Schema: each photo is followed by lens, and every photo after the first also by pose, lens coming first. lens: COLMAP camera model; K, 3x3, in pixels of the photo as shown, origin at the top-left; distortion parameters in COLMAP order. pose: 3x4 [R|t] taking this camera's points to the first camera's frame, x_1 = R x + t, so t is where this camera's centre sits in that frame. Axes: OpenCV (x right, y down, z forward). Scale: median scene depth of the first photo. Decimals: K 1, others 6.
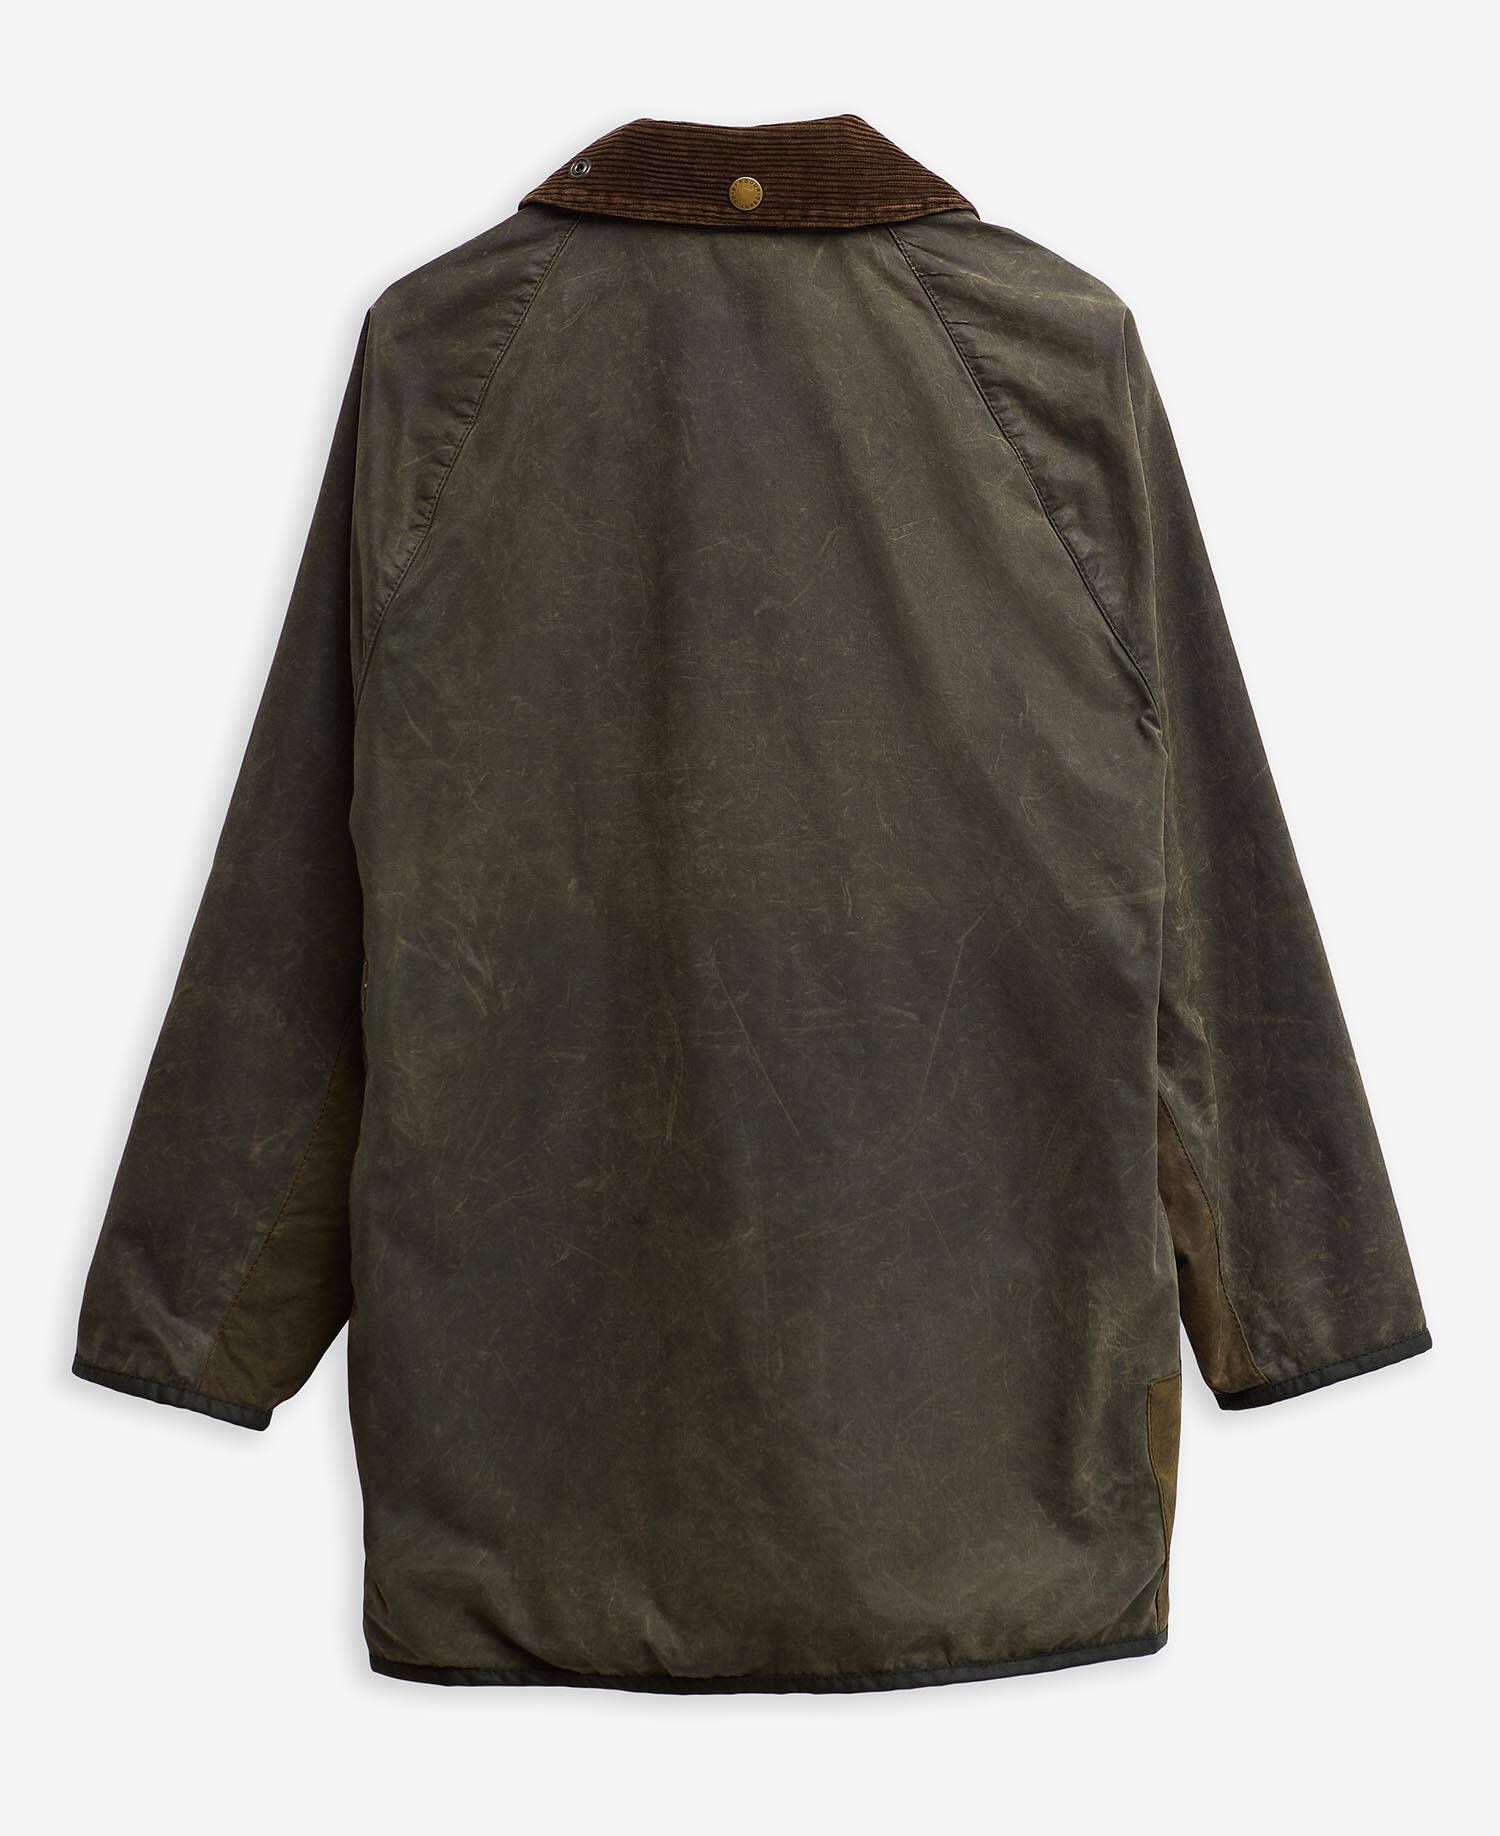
lens RADIAL K [[4288.5, 0, 765.9], [0, 4288.5, 918.1], [0, 0, 1]] dist [0.073550, 0.000000]
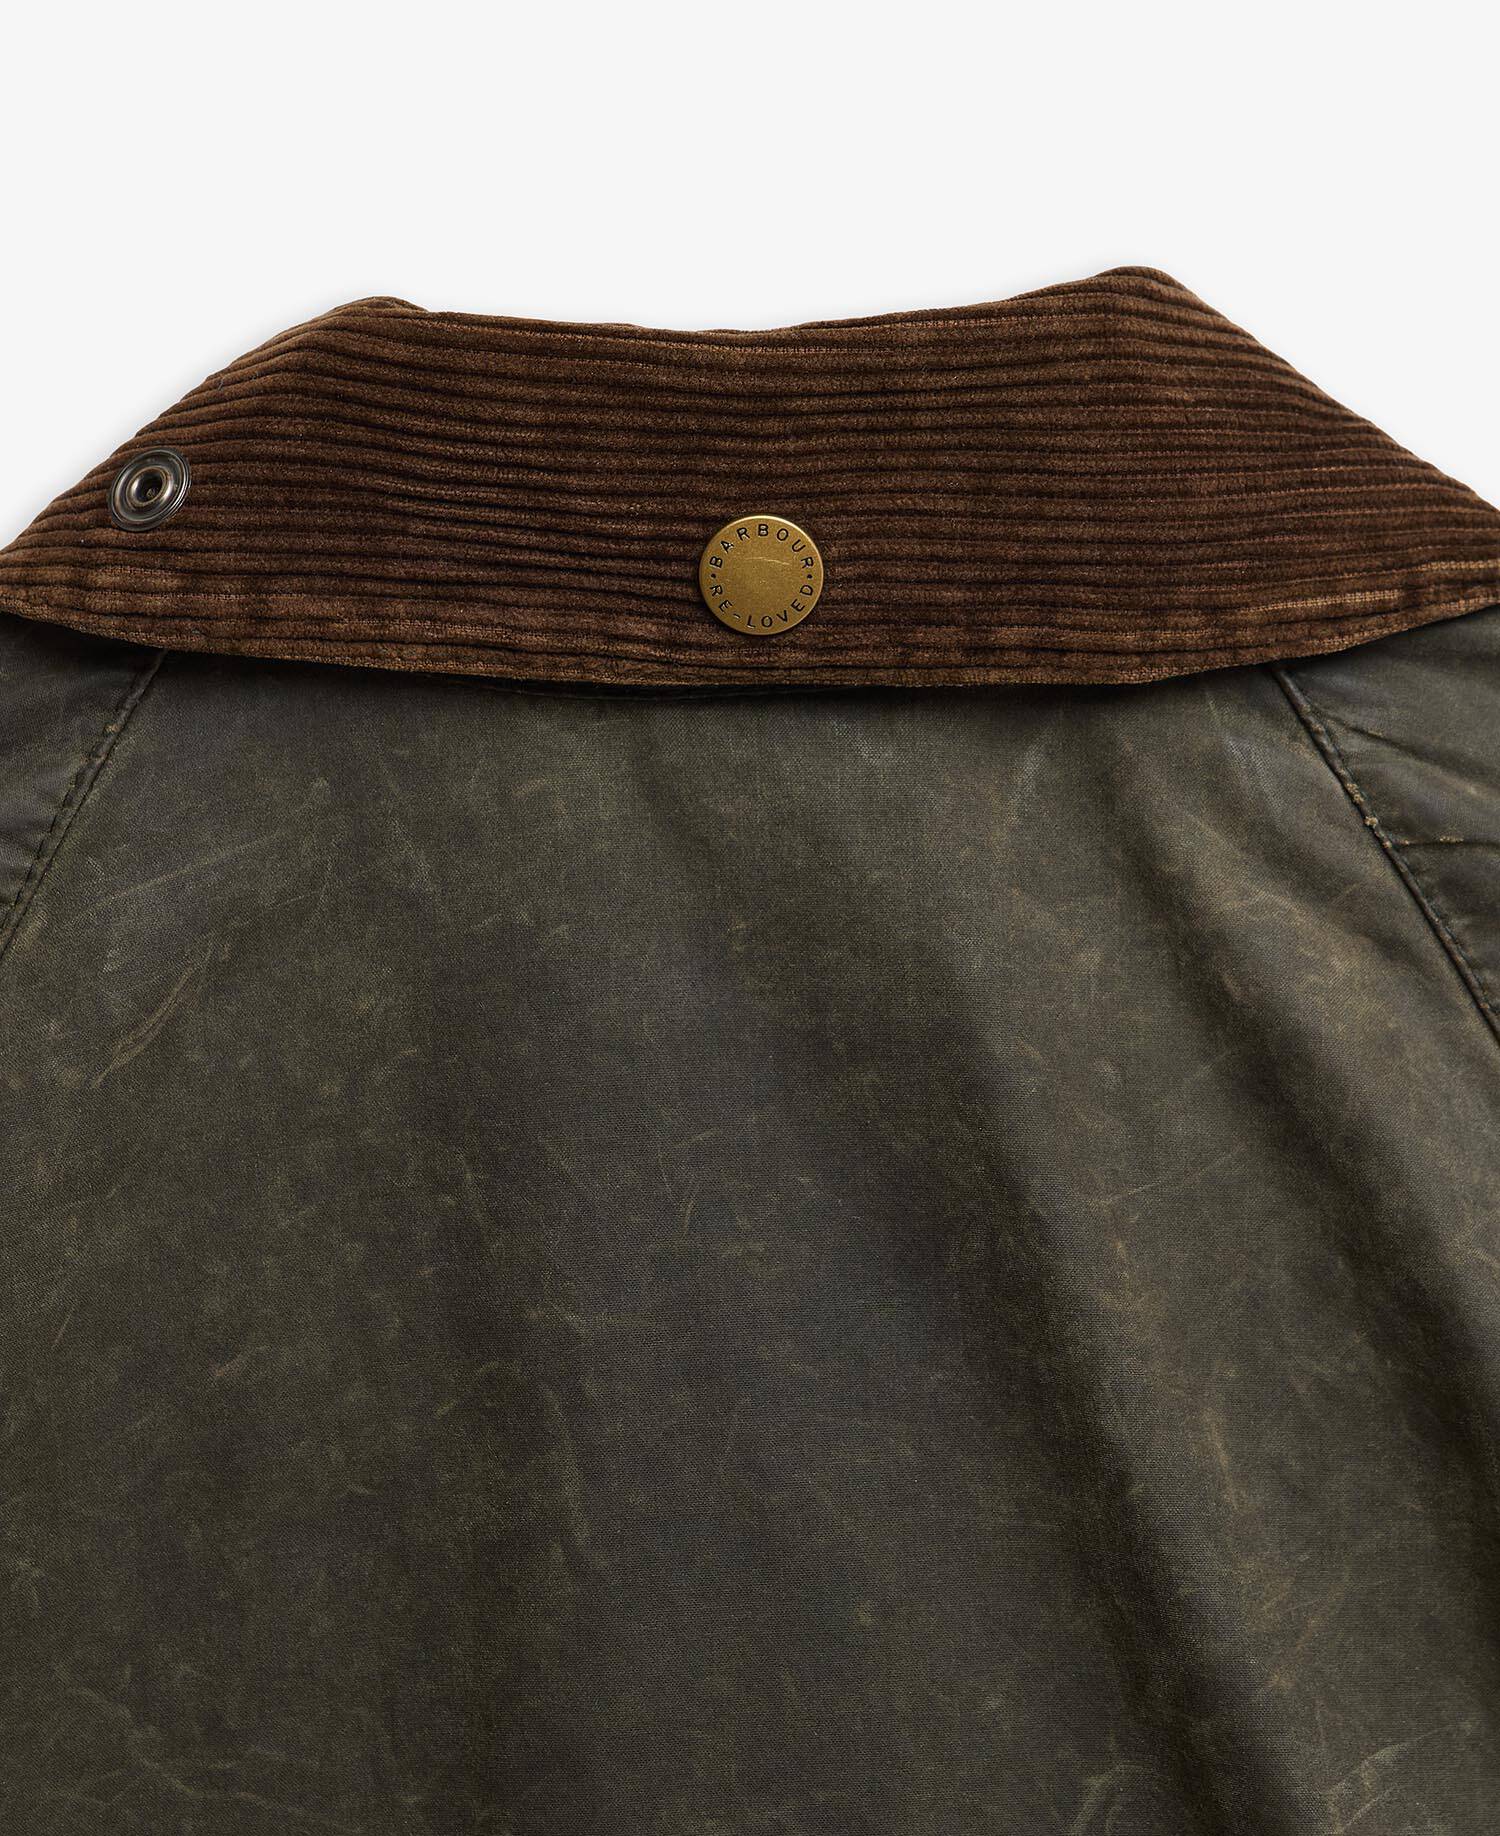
lens RADIAL K [[4288.5, 0, 730.8], [0, 4288.5, 916.9], [0, 0, 1]] dist [0.073550, 0.000000]
pose [[0.999386, -0.026476, 0.022938, -0.013369], [0.025122, 0.998032, 0.057449, -0.162004], [-0.024414, -0.056837, 0.998085, 0.725488]]
